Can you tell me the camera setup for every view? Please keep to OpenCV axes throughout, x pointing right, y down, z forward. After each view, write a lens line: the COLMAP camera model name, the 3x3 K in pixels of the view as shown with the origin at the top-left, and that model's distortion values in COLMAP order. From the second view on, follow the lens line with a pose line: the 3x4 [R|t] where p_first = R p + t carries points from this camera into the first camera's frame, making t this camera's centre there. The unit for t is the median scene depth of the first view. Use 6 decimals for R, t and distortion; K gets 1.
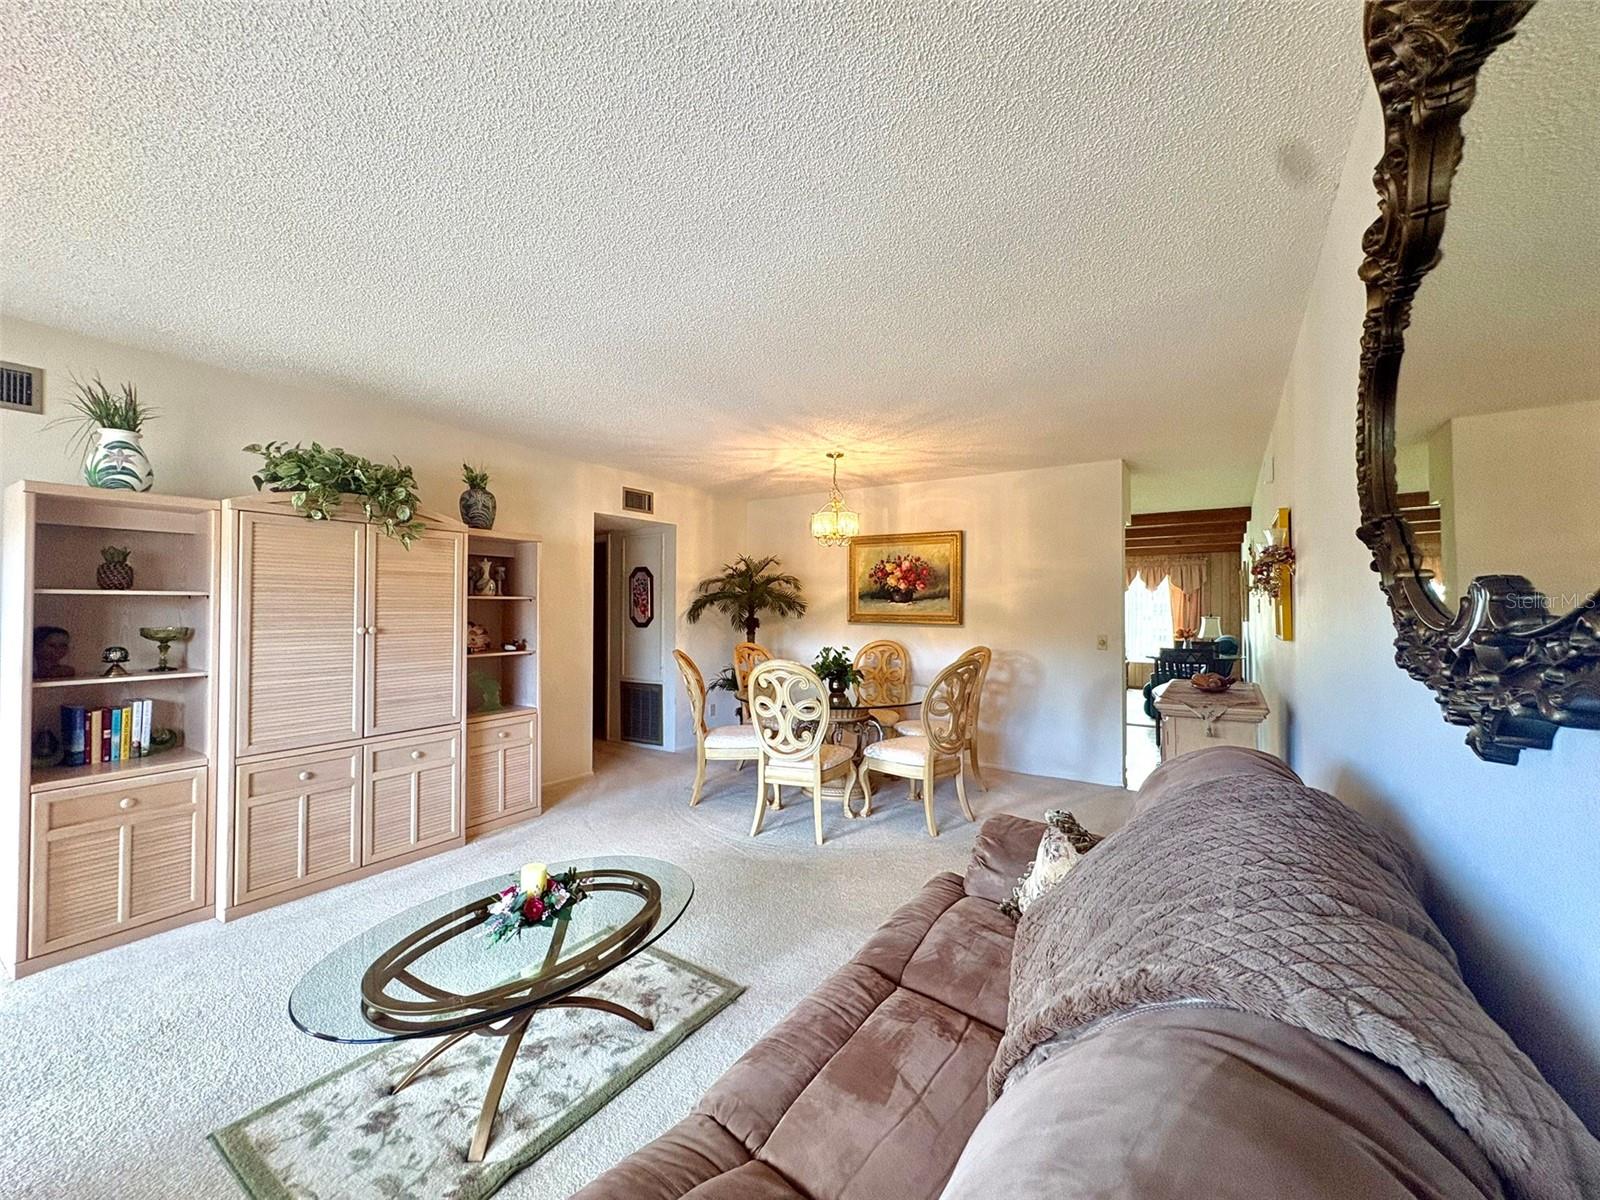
lens RADIAL K [[635.4, 0, 800.0], [0, 635.4, 600.0], [0, 0, 1]] dist [-0.001296, 0.000230]
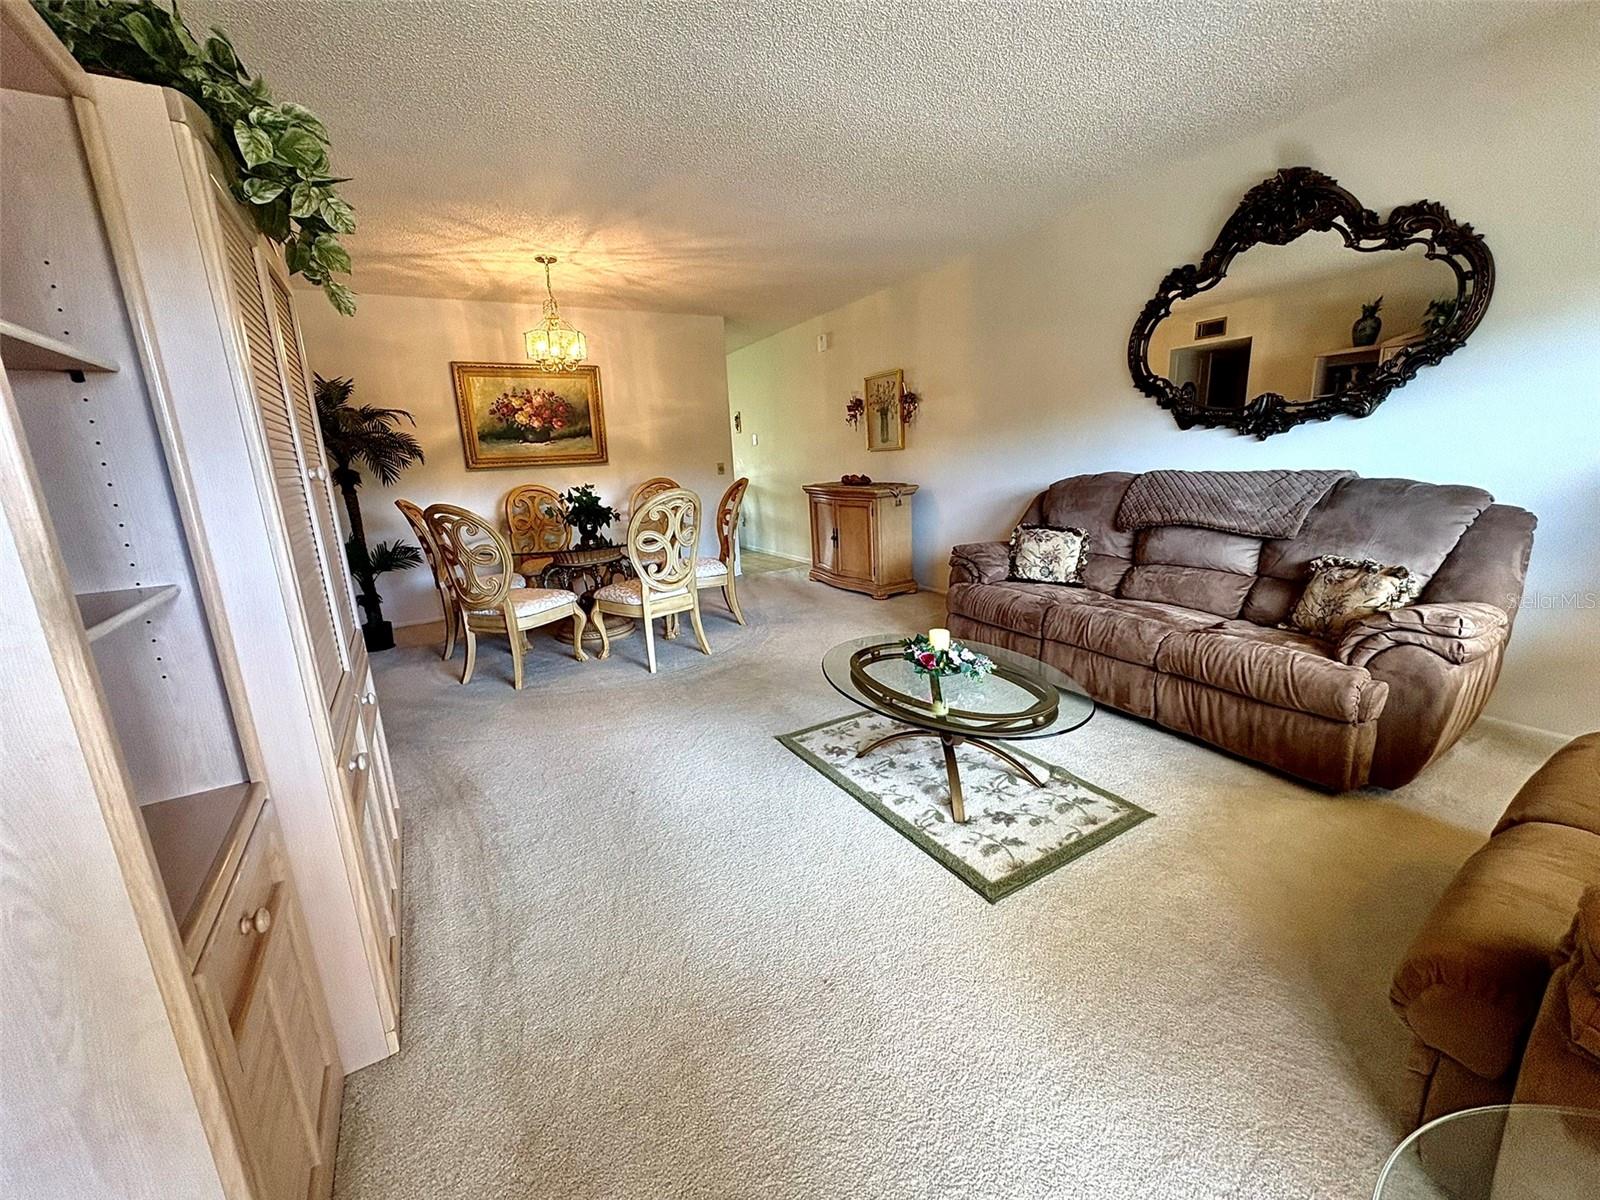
lens RADIAL K [[635.4, 0, 800.0], [0, 635.4, 600.0], [0, 0, 1]] dist [-0.001296, 0.000230]
pose [[0.437258, -0.229796, 0.869482, -0.577244], [0.038950, 0.970736, 0.236969, 0.024220], [-0.898492, -0.069750, 0.433413, 0.263397]]
